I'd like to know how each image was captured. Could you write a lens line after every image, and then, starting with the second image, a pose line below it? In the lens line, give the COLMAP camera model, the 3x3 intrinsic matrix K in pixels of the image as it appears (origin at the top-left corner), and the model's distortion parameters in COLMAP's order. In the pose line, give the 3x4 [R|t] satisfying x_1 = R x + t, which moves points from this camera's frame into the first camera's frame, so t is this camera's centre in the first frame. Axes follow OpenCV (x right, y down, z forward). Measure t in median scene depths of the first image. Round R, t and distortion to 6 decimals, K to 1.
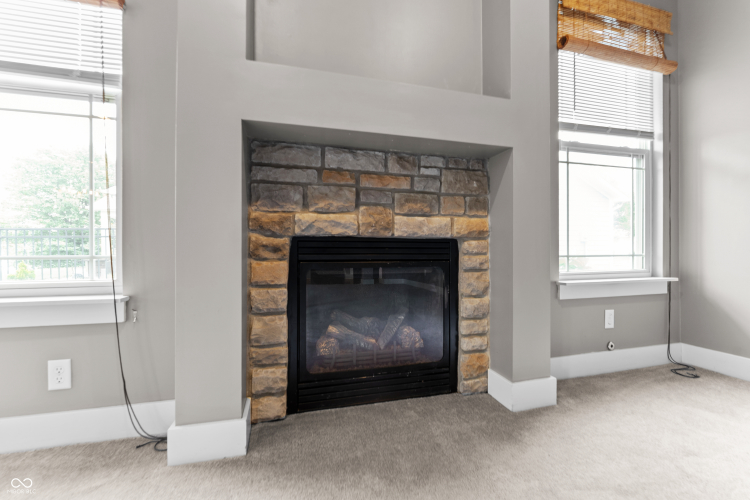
lens RADIAL K [[307.5, 0, 376.6], [0, 307.5, 243.2], [0, 0, 1]] dist [0.000478, 0.000140]
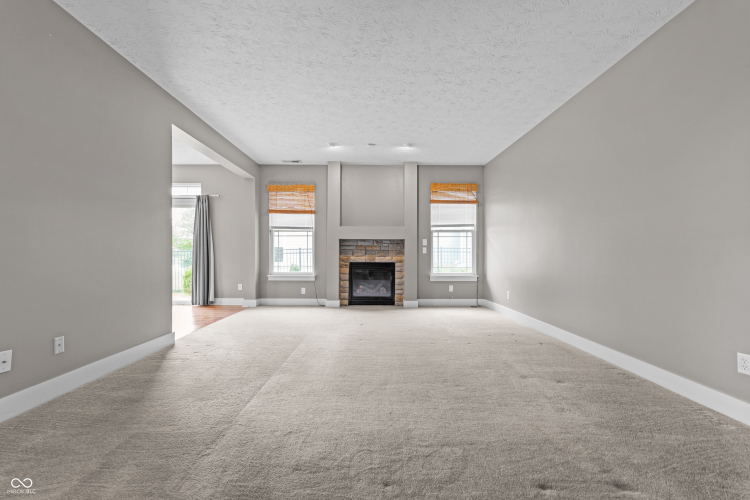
lens RADIAL K [[307.5, 0, 378.7], [0, 307.5, 247.2], [0, 0, 1]] dist [0.000478, 0.000140]
pose [[0.979128, 0.002528, -0.203227, 0.877446], [-0.000955, 0.999969, 0.007837, -0.238351], [0.203241, -0.007480, 0.979100, -2.751502]]
